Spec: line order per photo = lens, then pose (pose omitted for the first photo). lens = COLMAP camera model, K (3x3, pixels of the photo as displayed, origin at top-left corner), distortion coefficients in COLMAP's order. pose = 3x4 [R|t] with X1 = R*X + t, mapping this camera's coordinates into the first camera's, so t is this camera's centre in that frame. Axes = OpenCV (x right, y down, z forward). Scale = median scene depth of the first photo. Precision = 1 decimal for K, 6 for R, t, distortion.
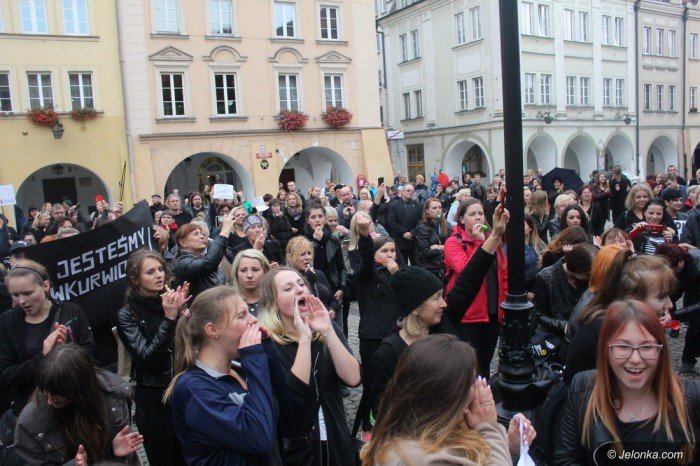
lens RADIAL K [[573.5, 0, 349.5], [0, 573.5, 238.7], [0, 0, 1]] dist [-0.158082, 0.131585]
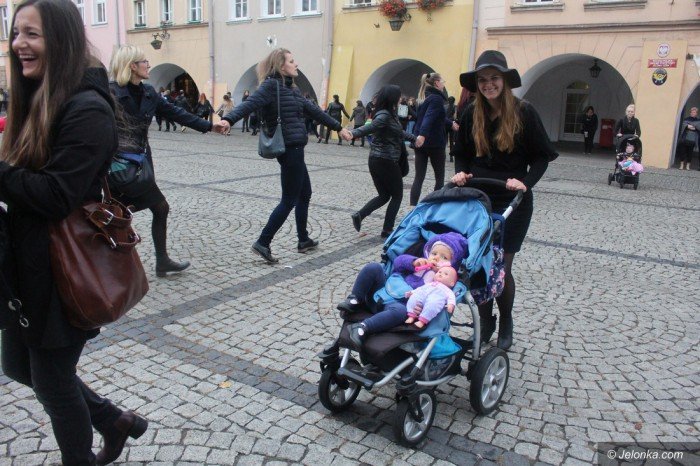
lens RADIAL K [[573.5, 0, 349.5], [0, 573.5, 238.7], [0, 0, 1]] dist [-0.158082, 0.131585]
pose [[0.472681, 0.275173, -0.837169, 0.260194], [-0.162591, 0.960920, 0.224047, -0.038711], [0.866104, 0.030214, 0.498949, 0.404956]]
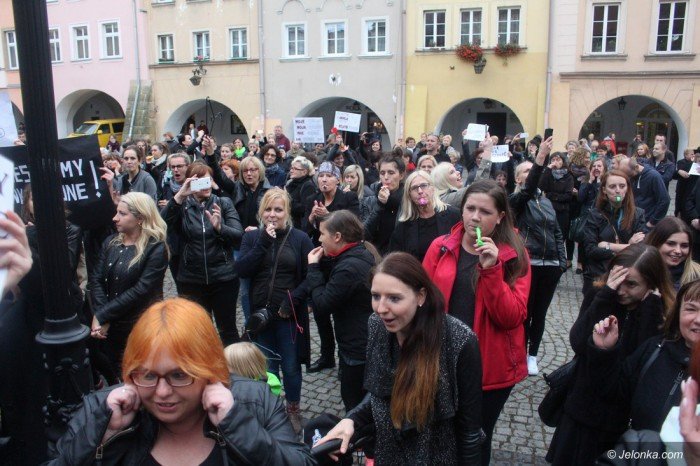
lens RADIAL K [[573.8, 0, 350.0], [0, 573.8, 233.0], [0, 0, 1]] dist [-0.149786, 0.119271]
pose [[0.683207, 0.198398, -0.702756, 0.090625], [-0.130791, 0.980068, 0.149534, -0.012746], [0.718416, -0.010249, 0.695538, 0.077567]]
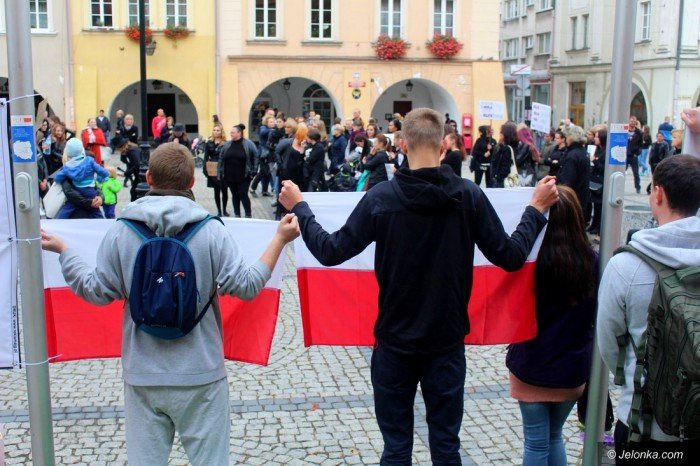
lens RADIAL K [[806.4, 0, 343.6], [0, 806.4, 233.7], [0, 0, 1]] dist [-0.079174, 0.040182]
pose [[0.947616, 0.113397, -0.298605, 0.259743], [-0.100852, 0.993259, 0.057143, 0.025504], [0.303072, -0.024034, 0.952664, -0.283176]]
